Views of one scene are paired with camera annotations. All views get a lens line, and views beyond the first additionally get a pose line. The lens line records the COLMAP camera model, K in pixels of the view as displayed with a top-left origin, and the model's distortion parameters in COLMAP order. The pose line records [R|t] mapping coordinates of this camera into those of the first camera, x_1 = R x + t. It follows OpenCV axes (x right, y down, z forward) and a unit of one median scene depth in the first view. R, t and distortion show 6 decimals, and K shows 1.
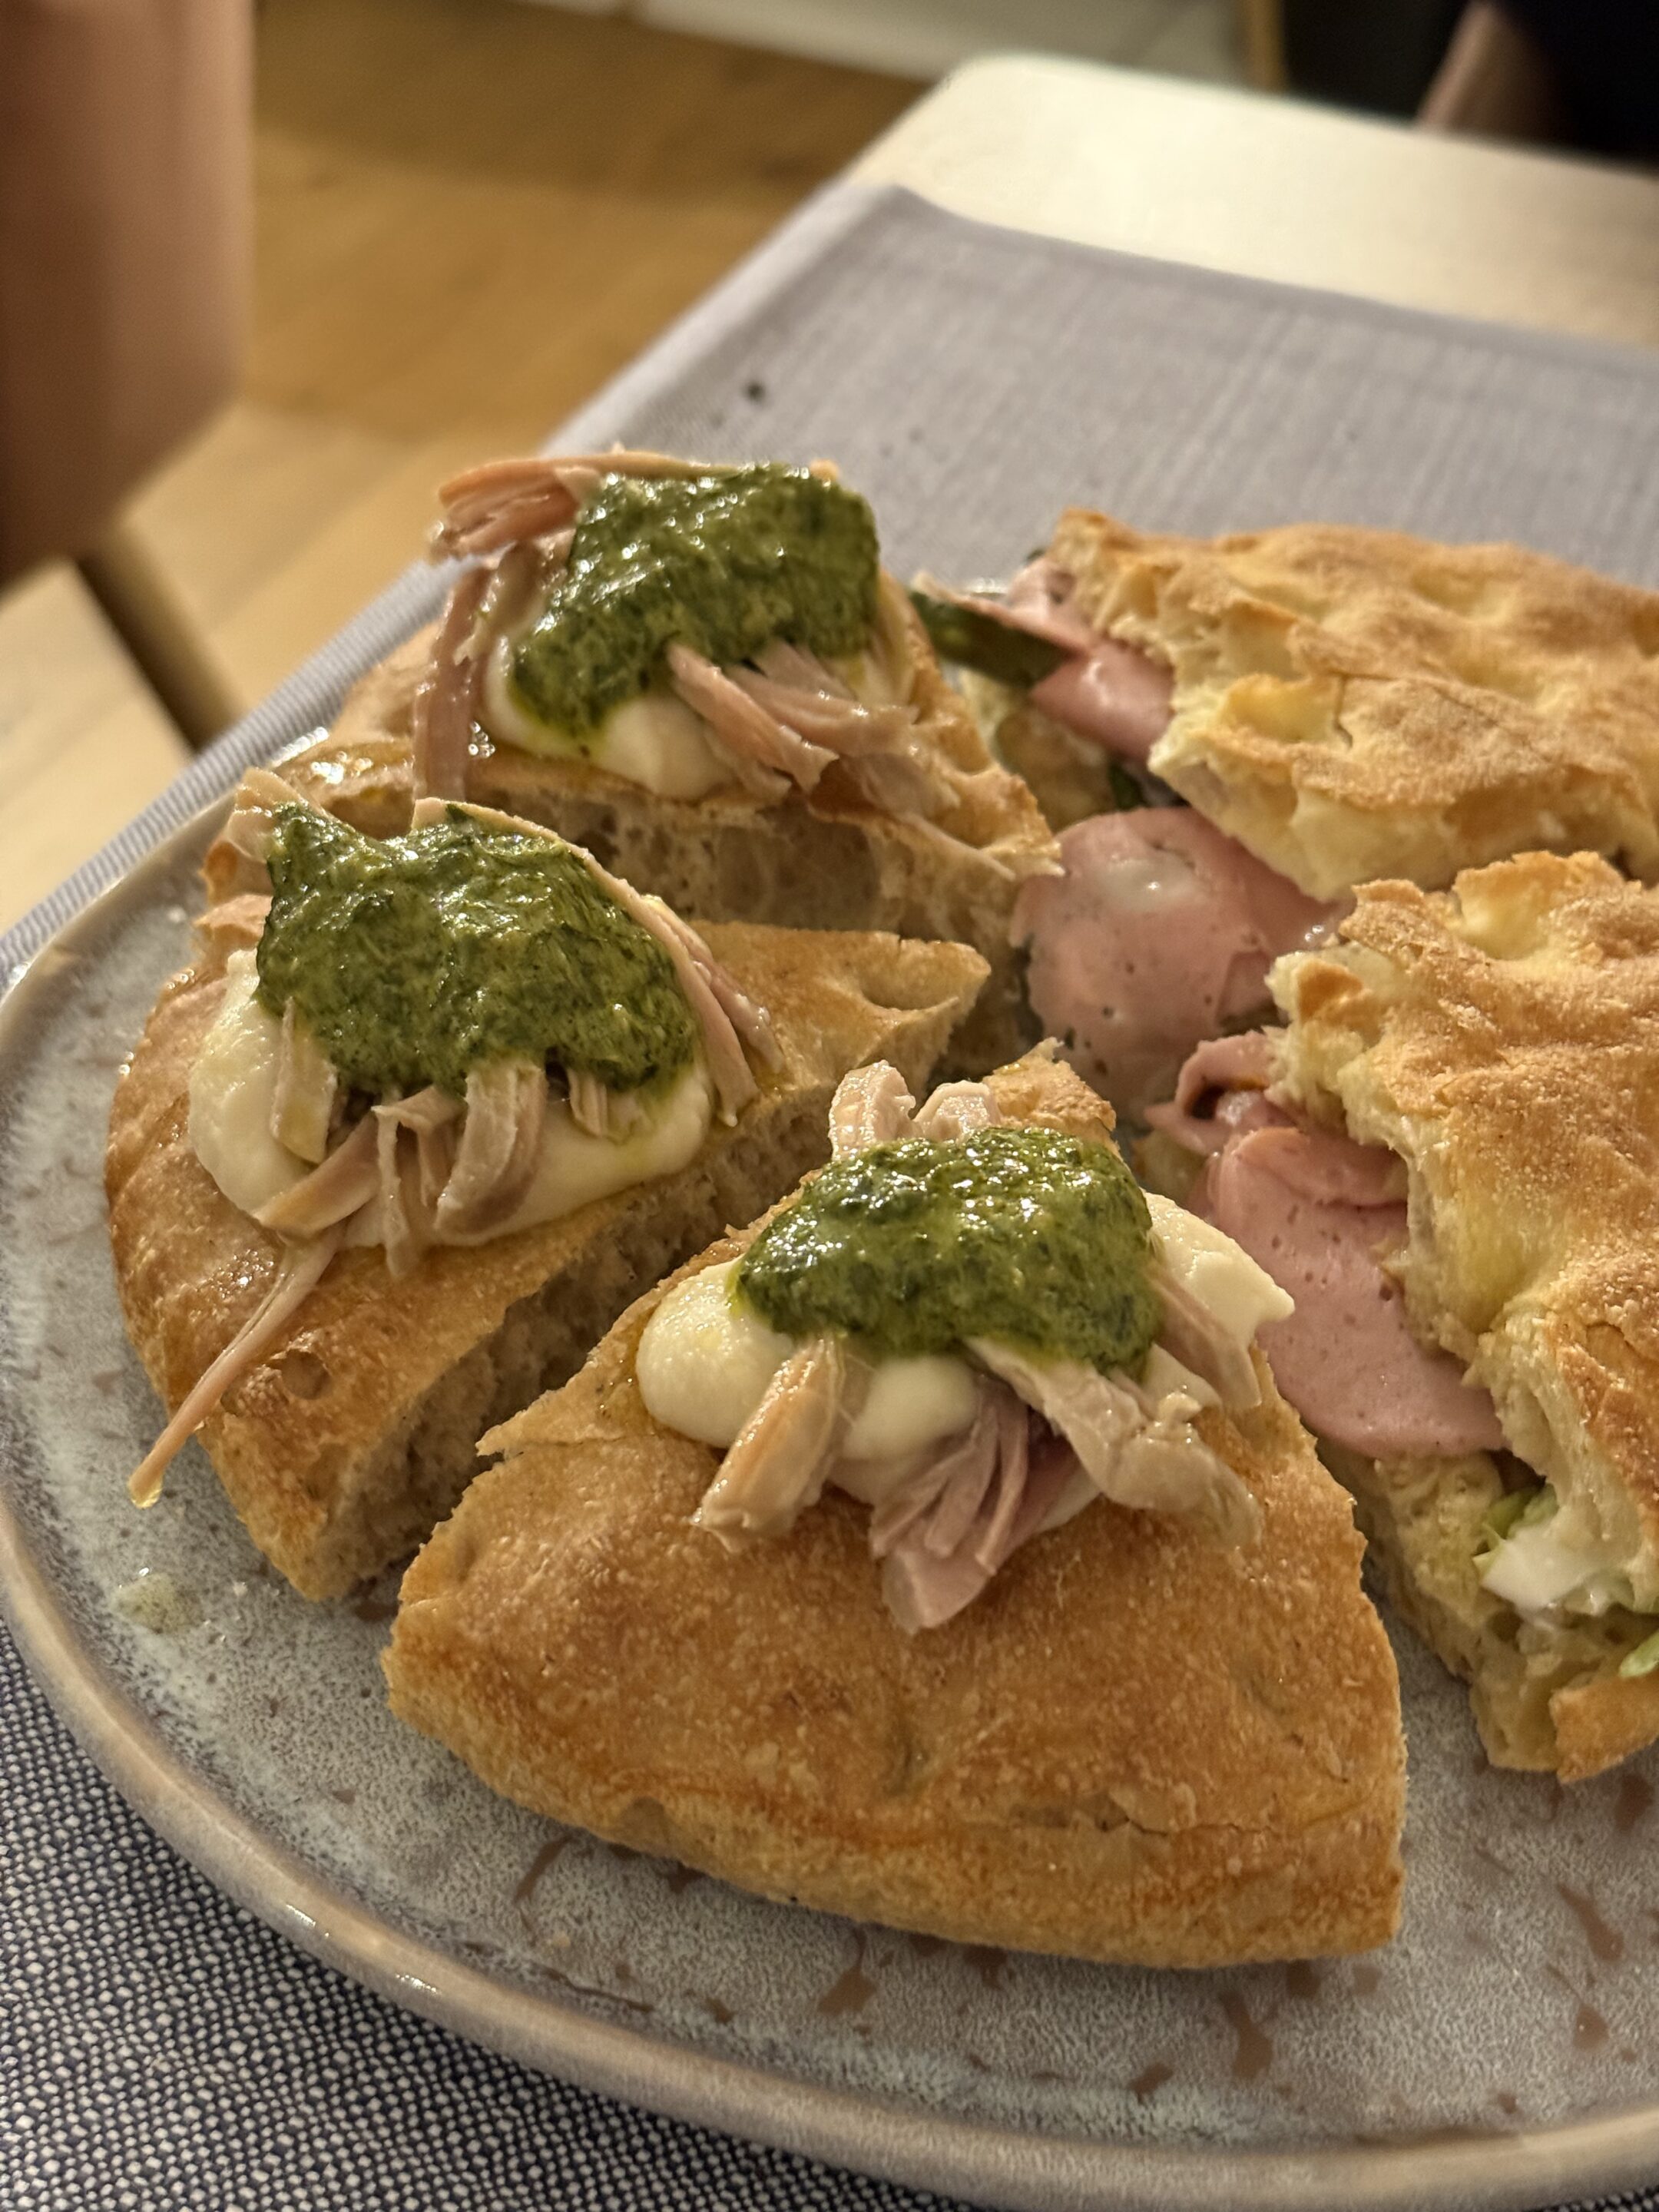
lens RADIAL K [[3318.3, 0, 829.5], [0, 3318.3, 1106.0], [0, 0, 1]] dist [0.179546, -0.593098]
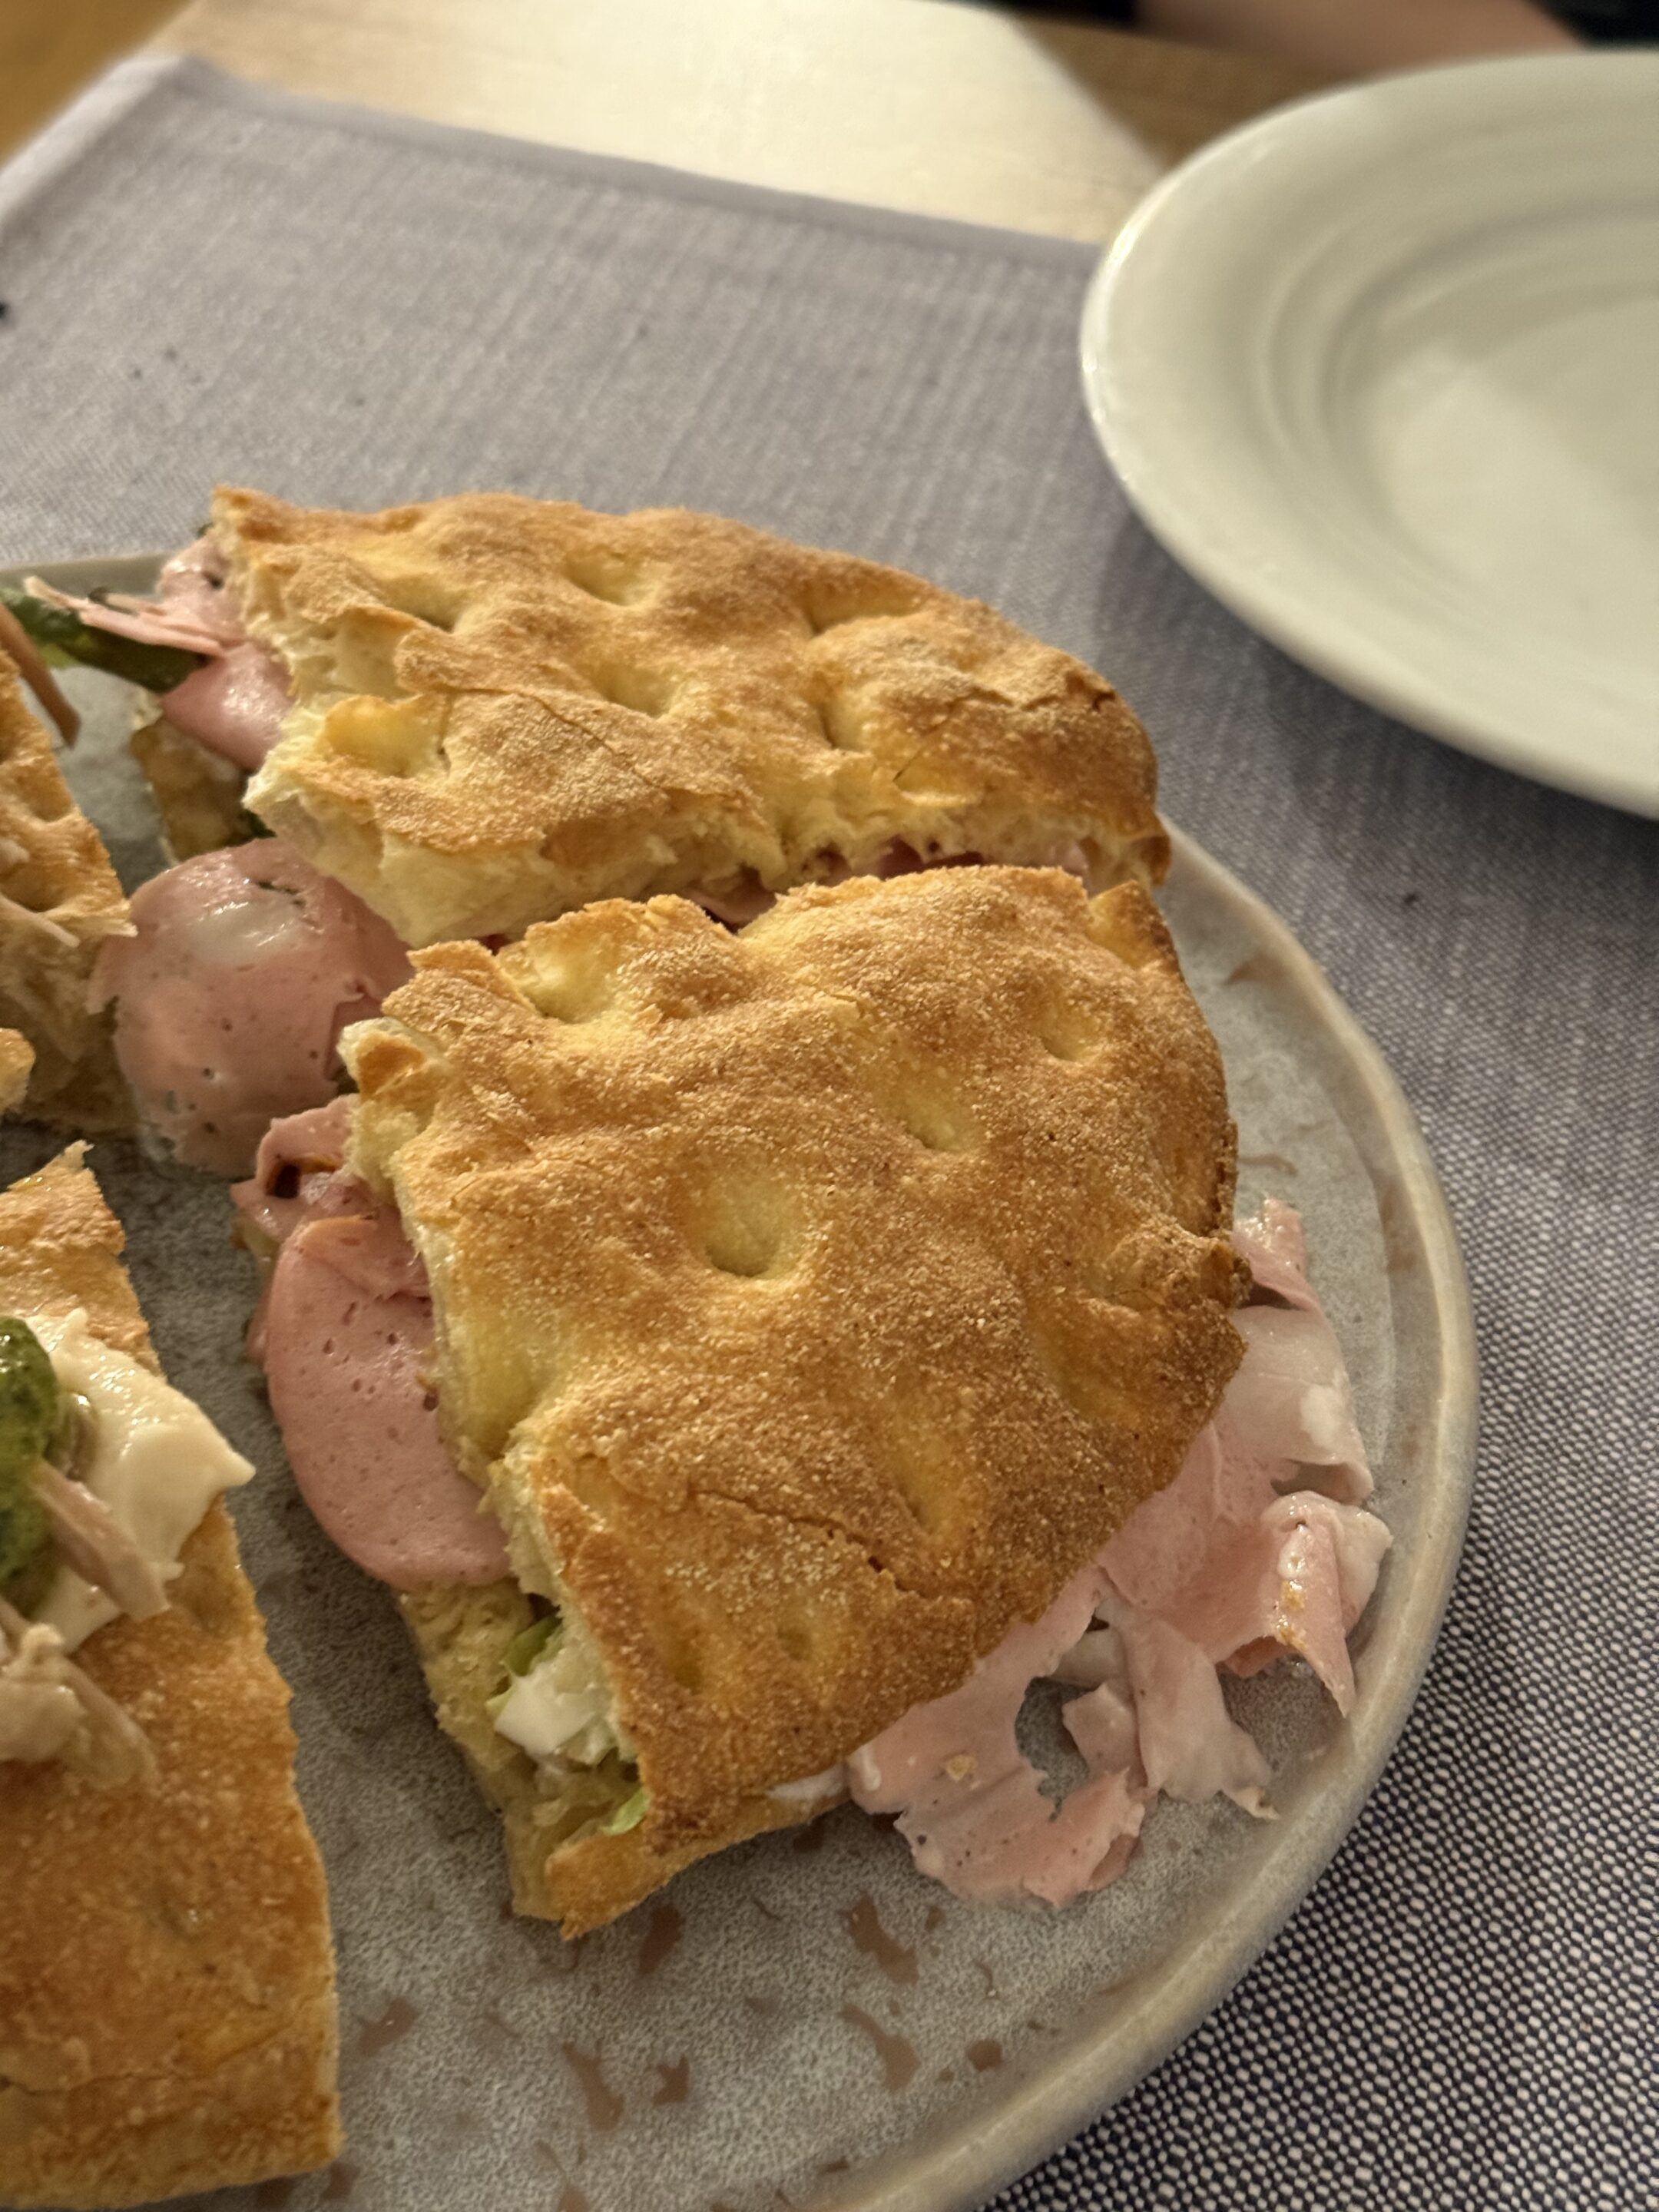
lens RADIAL K [[3318.3, 0, 829.5], [0, 3318.3, 1106.0], [0, 0, 1]] dist [0.179546, -0.593098]
pose [[0.994807, -0.065488, 0.077909, 0.202306], [0.059039, 0.994850, 0.082383, -0.094547], [-0.082903, -0.077355, 0.993551, 0.053472]]
